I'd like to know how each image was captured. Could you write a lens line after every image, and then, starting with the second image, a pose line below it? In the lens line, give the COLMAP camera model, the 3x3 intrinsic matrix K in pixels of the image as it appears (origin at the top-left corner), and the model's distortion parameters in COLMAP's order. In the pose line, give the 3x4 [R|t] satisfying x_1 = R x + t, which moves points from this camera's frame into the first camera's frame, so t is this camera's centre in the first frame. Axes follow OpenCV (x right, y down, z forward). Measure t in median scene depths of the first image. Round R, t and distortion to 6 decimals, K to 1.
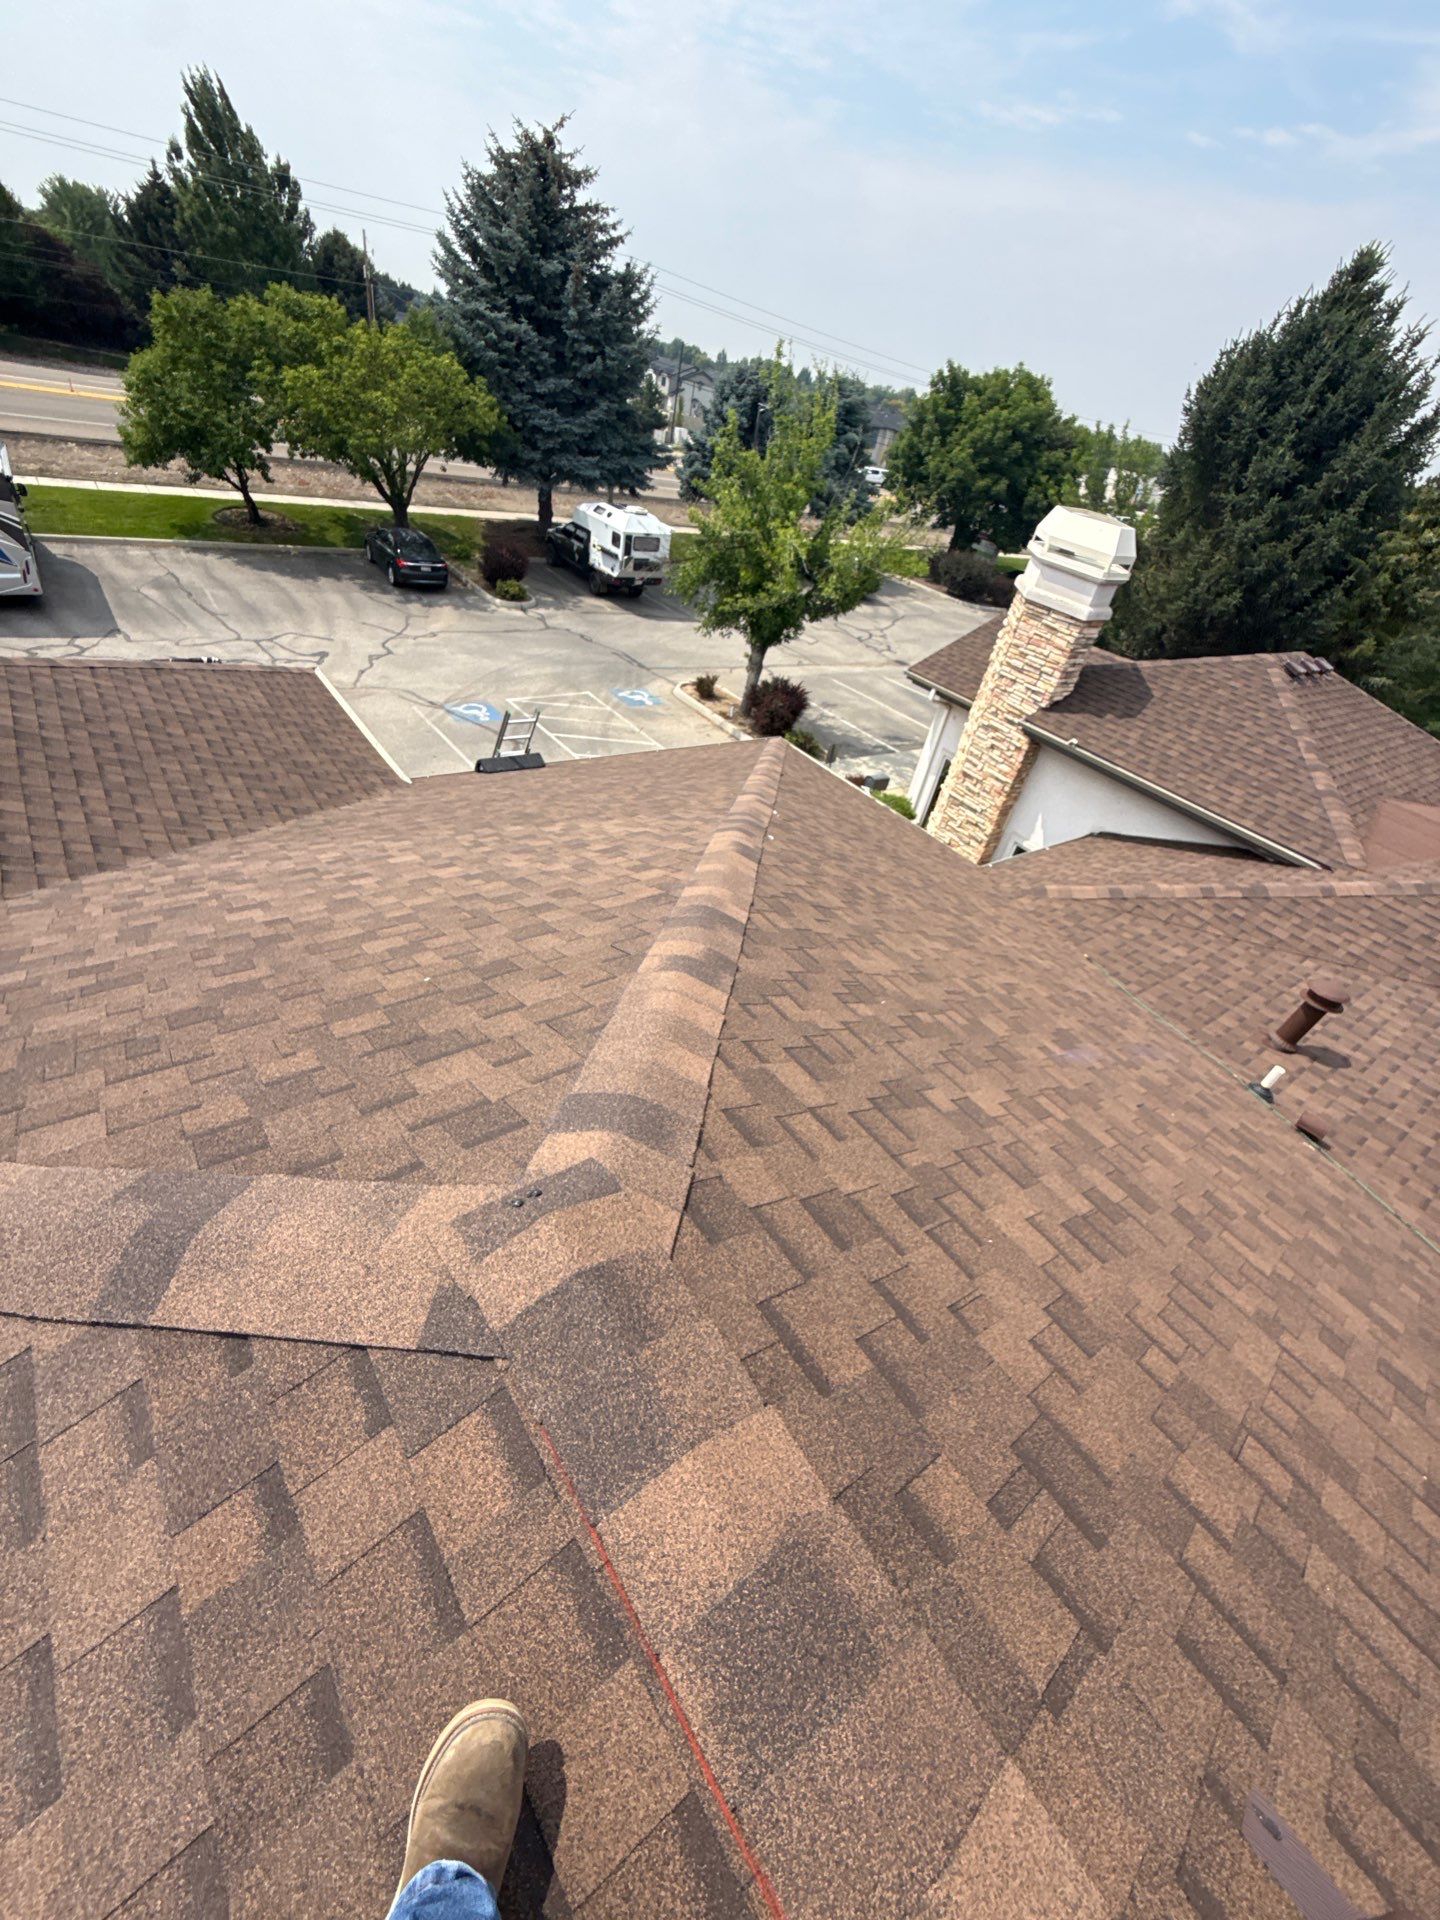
lens RADIAL K [[758.2, 0, 719.8], [0, 758.2, 962.6], [0, 0, 1]] dist [-0.001553, -0.000447]
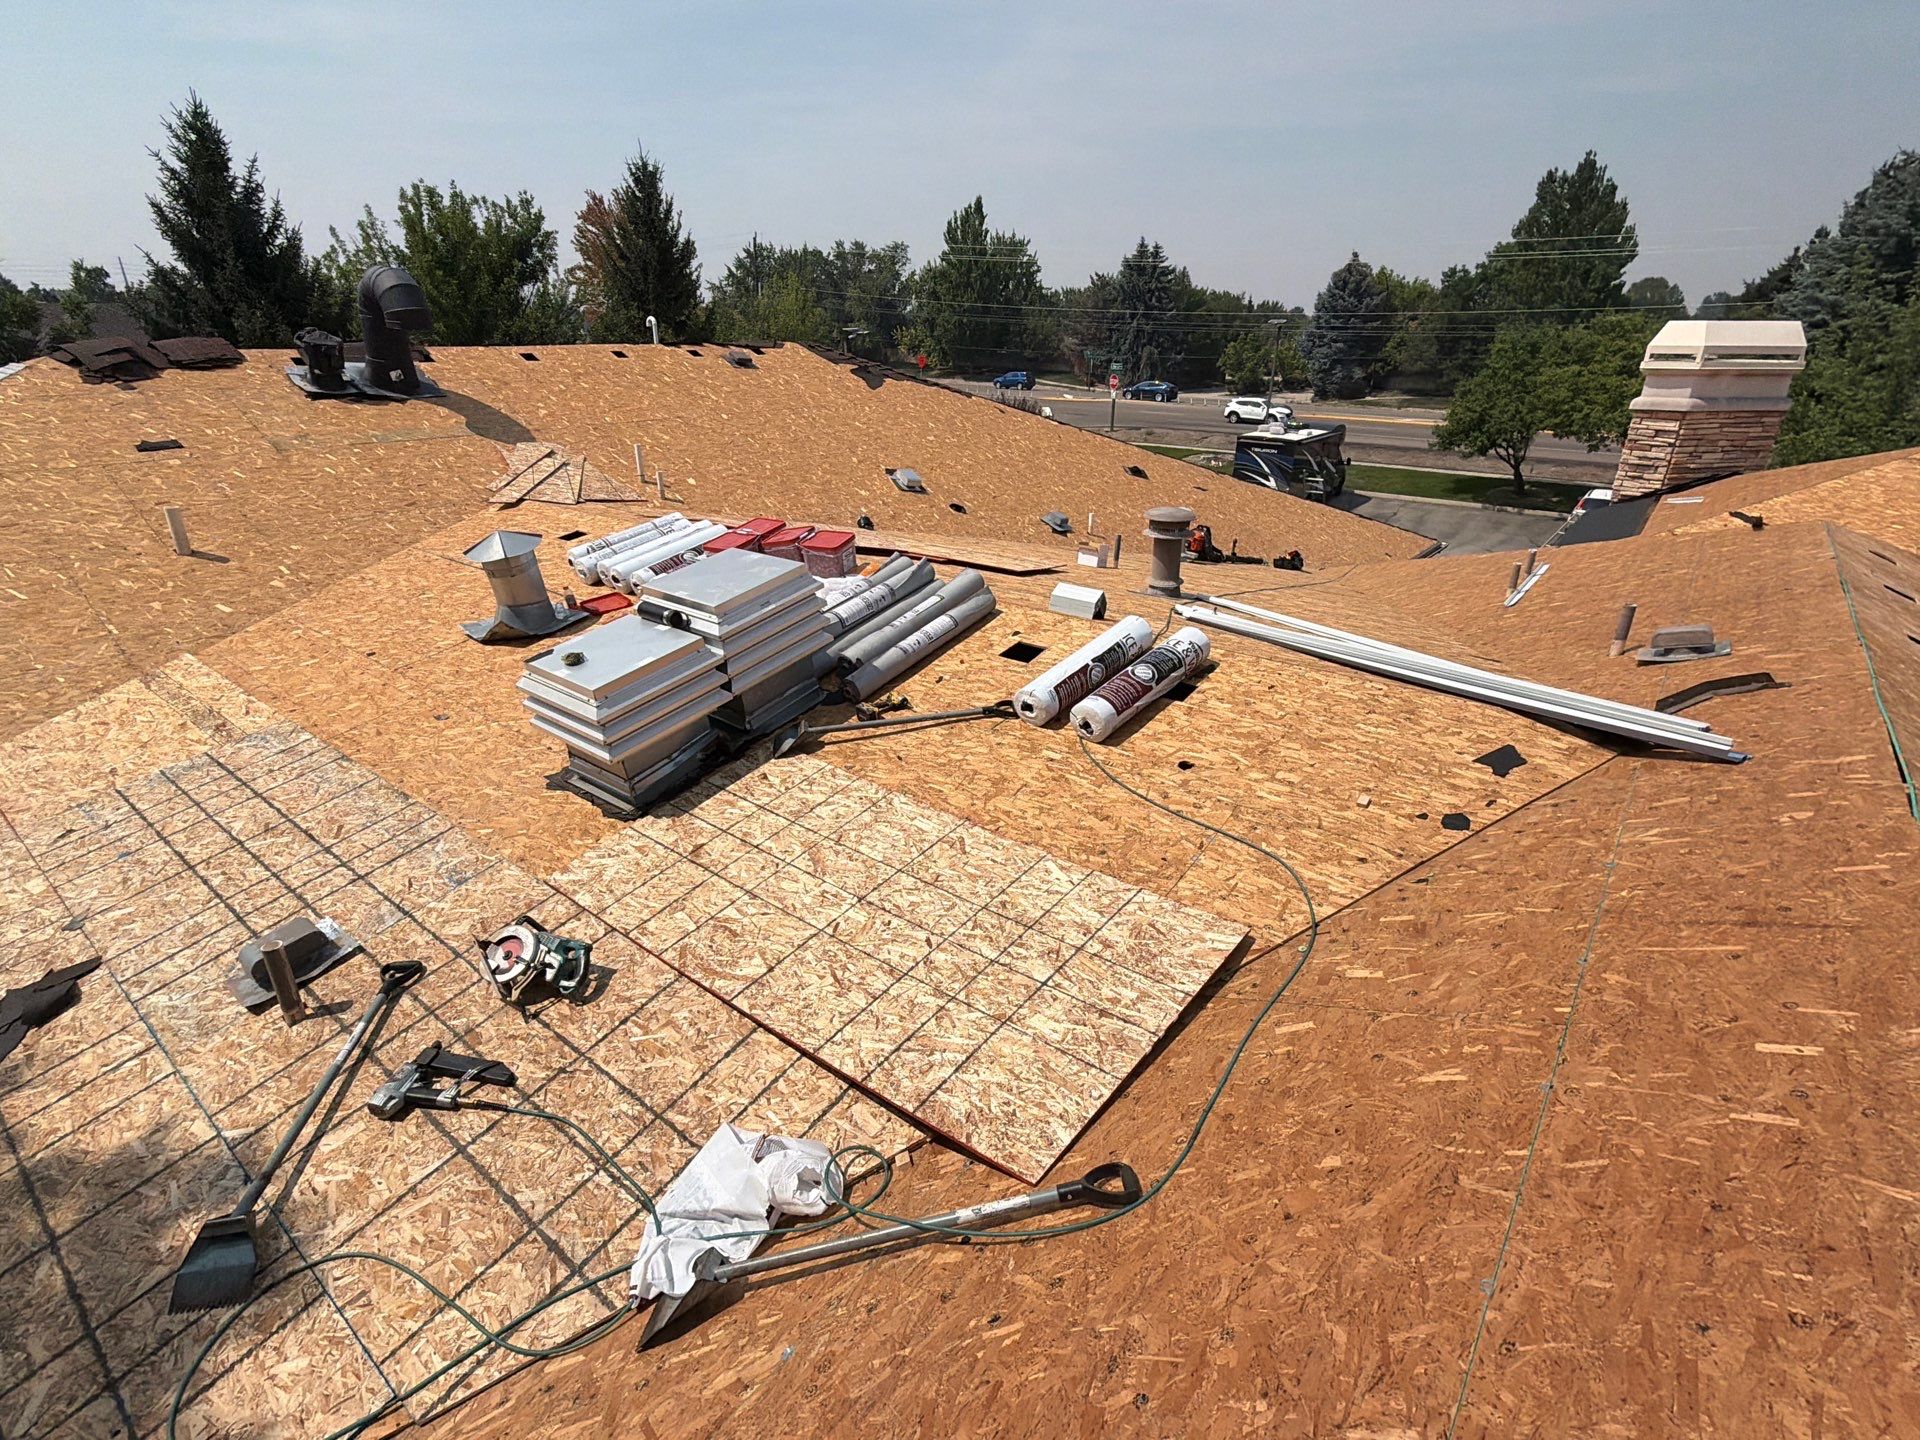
lens RADIAL K [[927.3, 0, 978.1], [0, 927.3, 719.6], [0, 0, 1]] dist [0.003422, -0.000101]
pose [[0.278389, 0.217948, -0.935413, 0.527403], [-0.561636, 0.826990, 0.025537, 0.120562], [0.779143, 0.518253, 0.352633, 0.040317]]
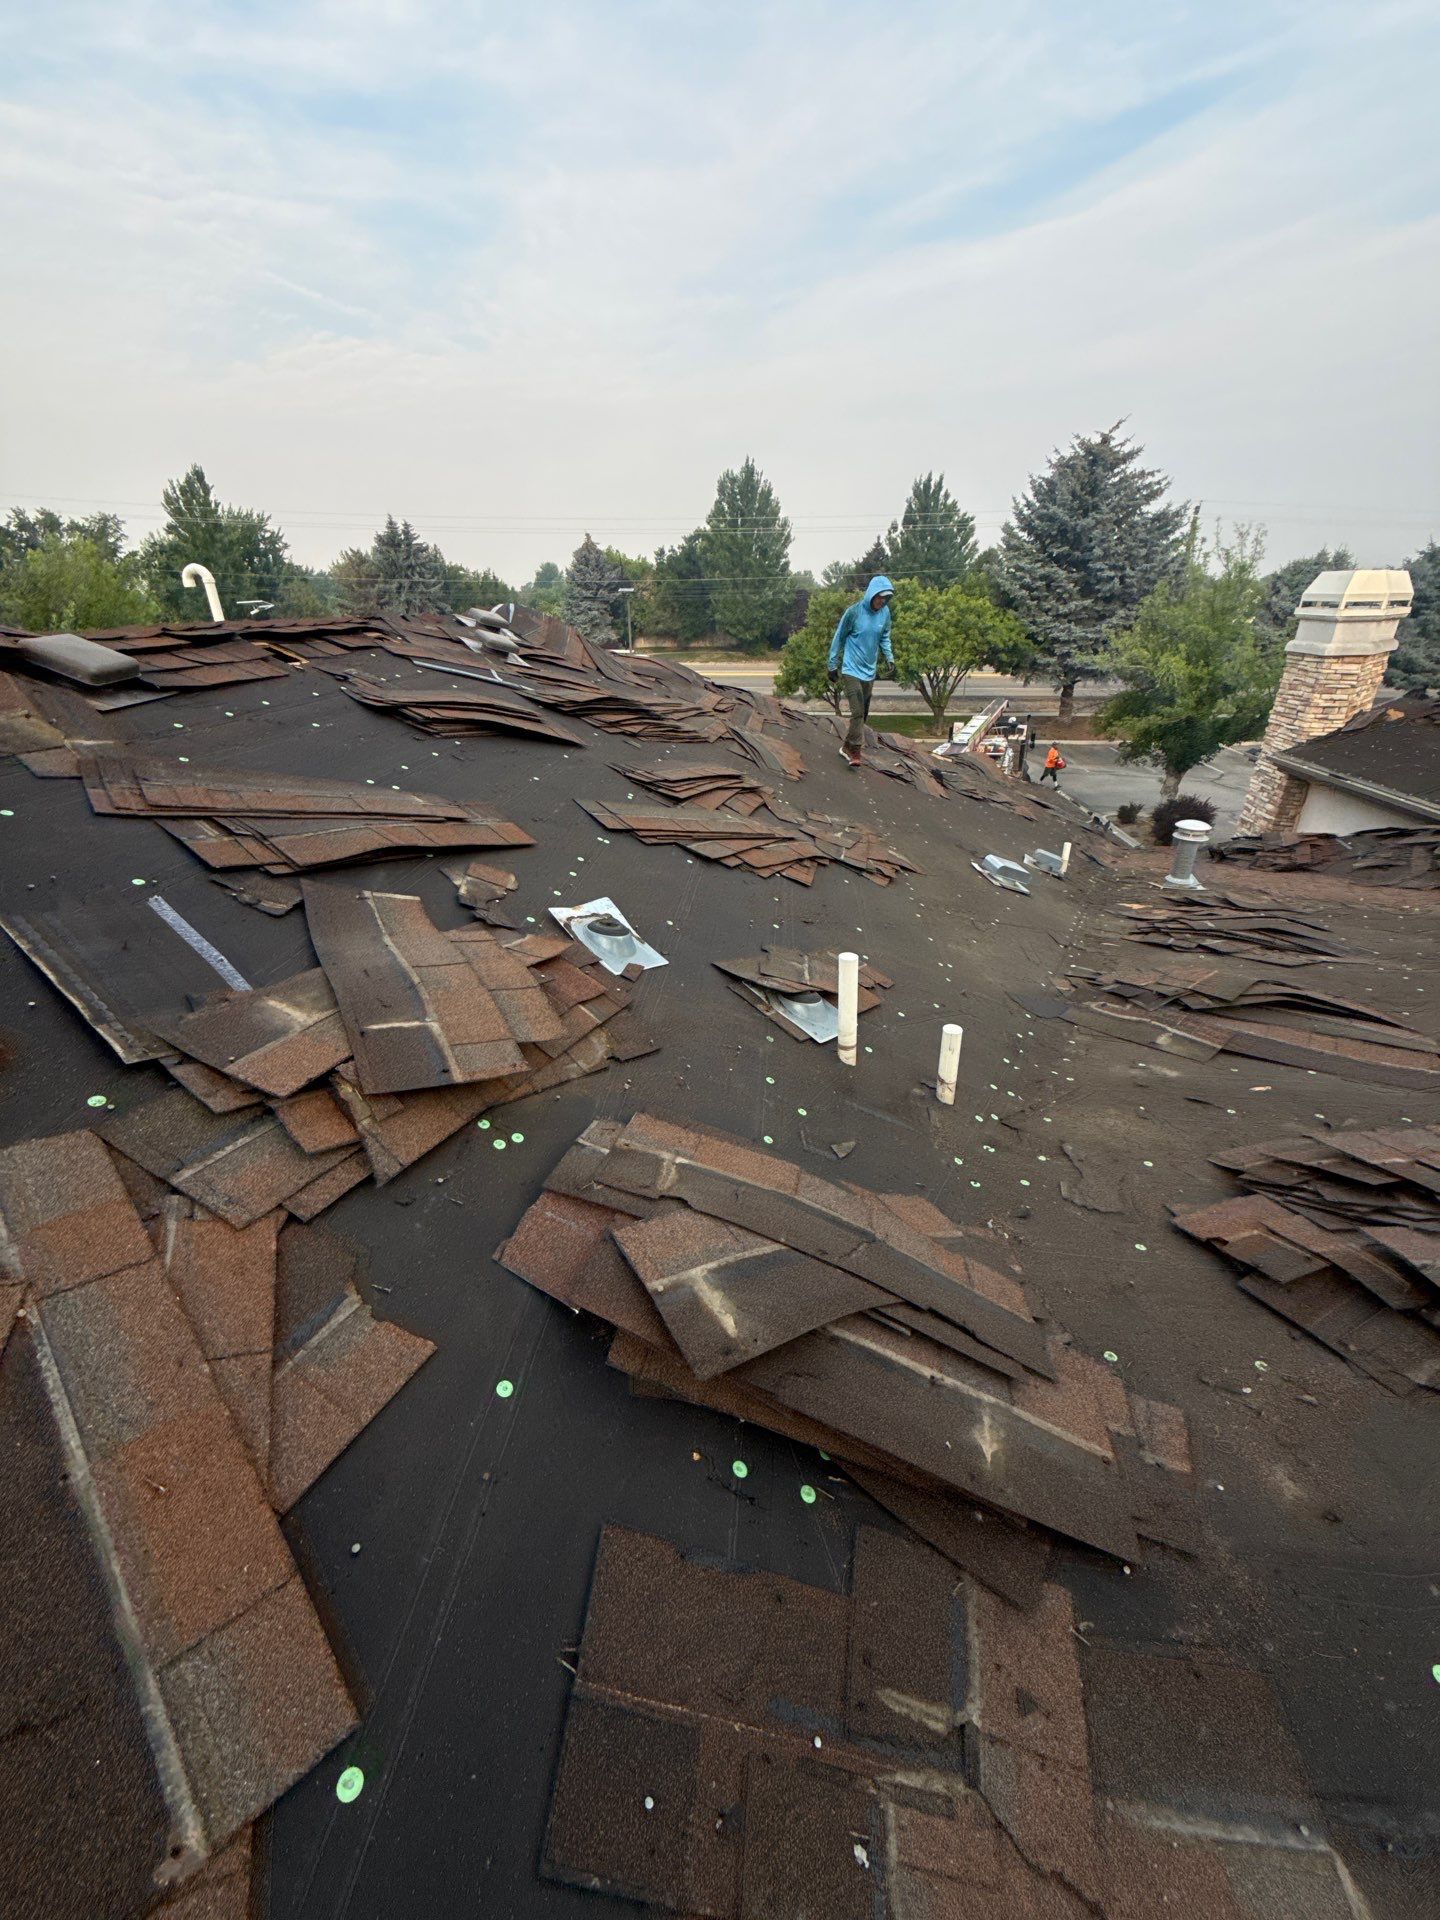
lens RADIAL K [[753.9, 0, 726.9], [0, 753.9, 961.8], [0, 0, 1]] dist [-0.001543, -0.000256]
pose [[0.746553, 0.119461, -0.654514, 0.213878], [-0.291843, 0.942854, -0.160794, 0.131155], [0.597902, 0.311057, 0.738754, -0.051940]]
